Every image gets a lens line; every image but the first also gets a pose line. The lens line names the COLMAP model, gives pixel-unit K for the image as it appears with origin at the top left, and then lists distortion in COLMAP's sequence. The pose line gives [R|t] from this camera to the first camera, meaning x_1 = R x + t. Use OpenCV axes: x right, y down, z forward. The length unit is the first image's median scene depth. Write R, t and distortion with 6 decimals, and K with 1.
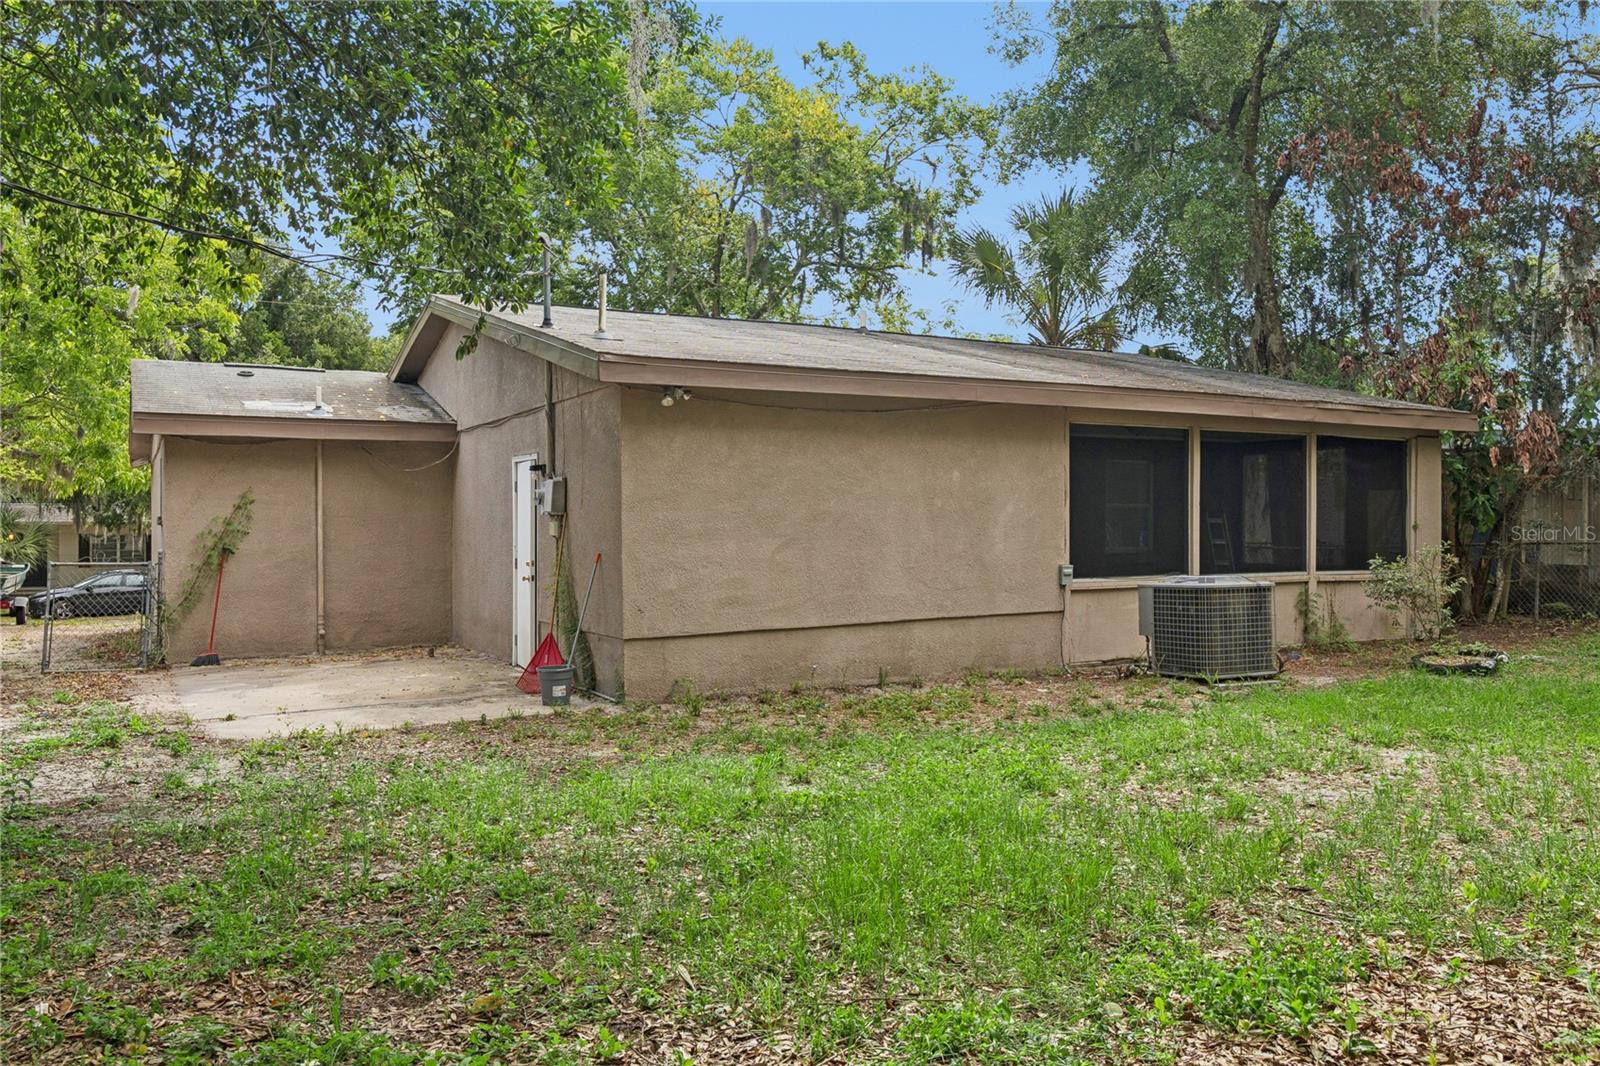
lens RADIAL K [[1245.7, 0, 804.0], [0, 1245.7, 534.0], [0, 0, 1]] dist [-0.014418, -0.005469]
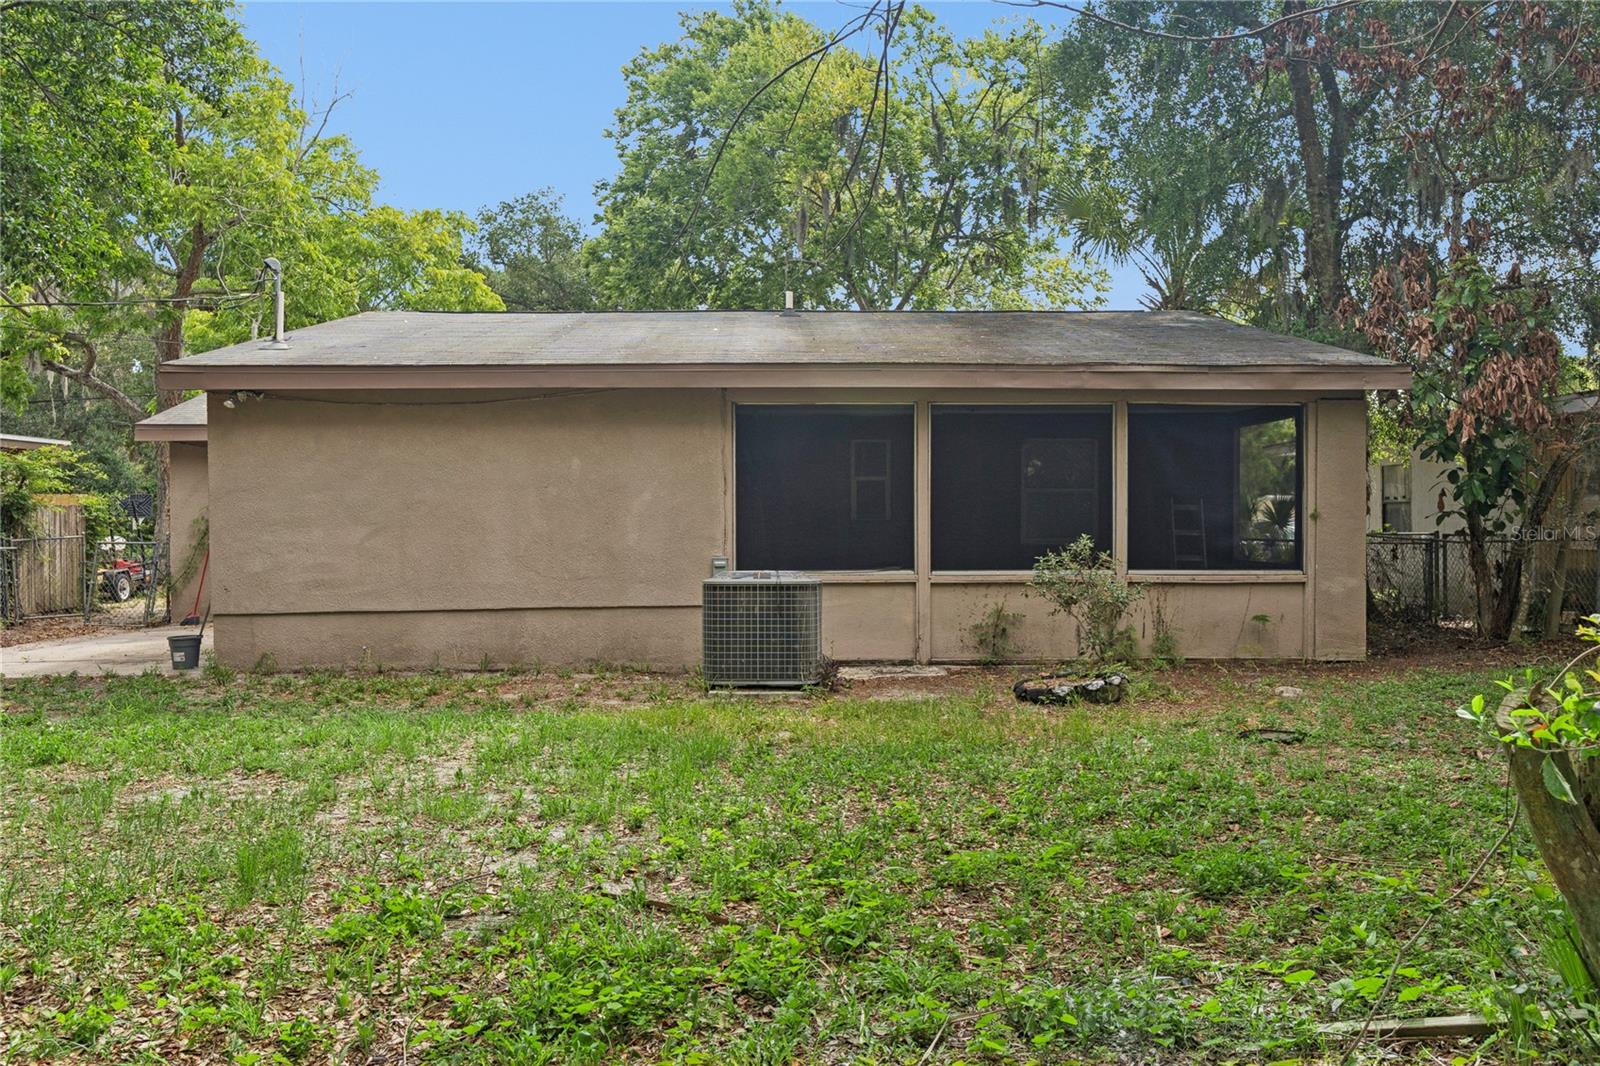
lens RADIAL K [[1245.7, 0, 803.0], [0, 1245.7, 528.8], [0, 0, 1]] dist [-0.014418, -0.005469]
pose [[0.886509, 0.006726, -0.462662, 0.762631], [-0.003528, 0.999964, 0.007778, -0.003739], [0.462697, -0.005263, 0.886501, 0.217150]]
